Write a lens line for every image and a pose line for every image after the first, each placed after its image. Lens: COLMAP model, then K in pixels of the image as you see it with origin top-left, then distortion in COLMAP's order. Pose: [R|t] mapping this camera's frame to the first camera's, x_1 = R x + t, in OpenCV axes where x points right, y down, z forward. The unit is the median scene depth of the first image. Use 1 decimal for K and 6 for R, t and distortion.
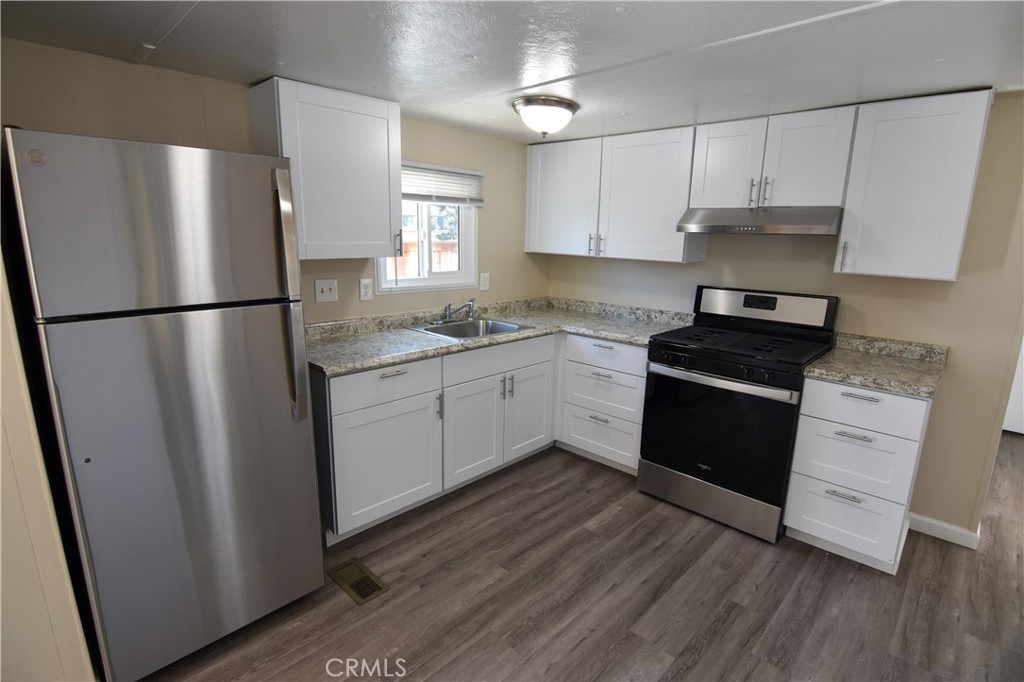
lens RADIAL K [[497.1, 0, 514.1], [0, 497.1, 349.7], [0, 0, 1]] dist [-0.022627, -0.004322]
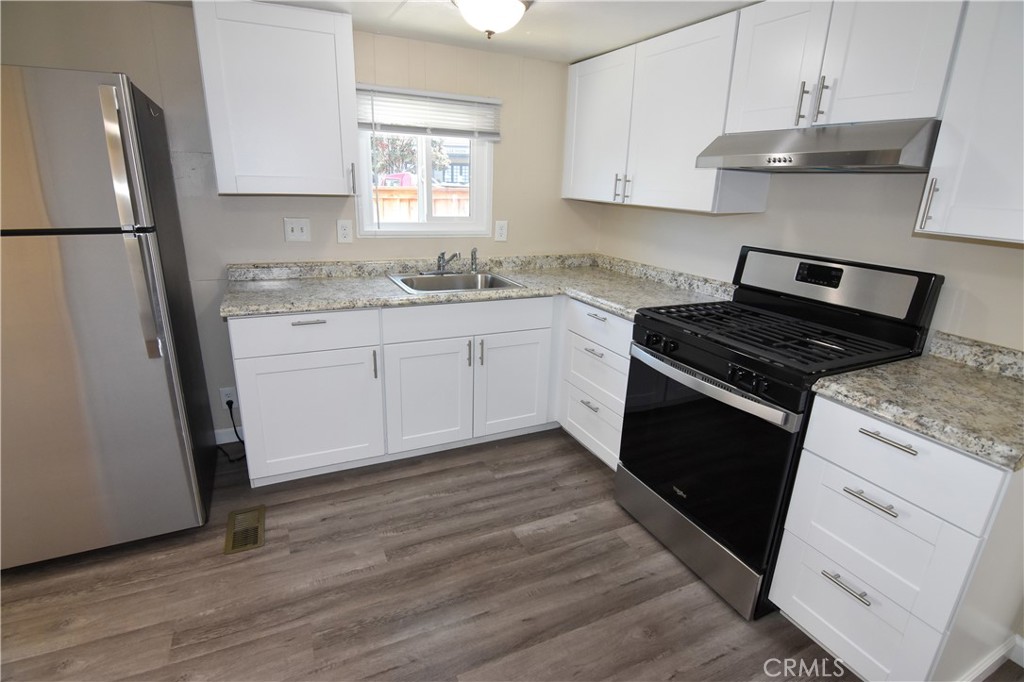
lens RADIAL K [[497.1, 0, 509.3], [0, 497.1, 350.5], [0, 0, 1]] dist [-0.022627, -0.004322]
pose [[0.934757, 0.122116, -0.333641, 0.367468], [-0.093611, 0.990546, 0.100280, -0.023057], [0.342733, -0.062505, 0.937351, 0.233689]]
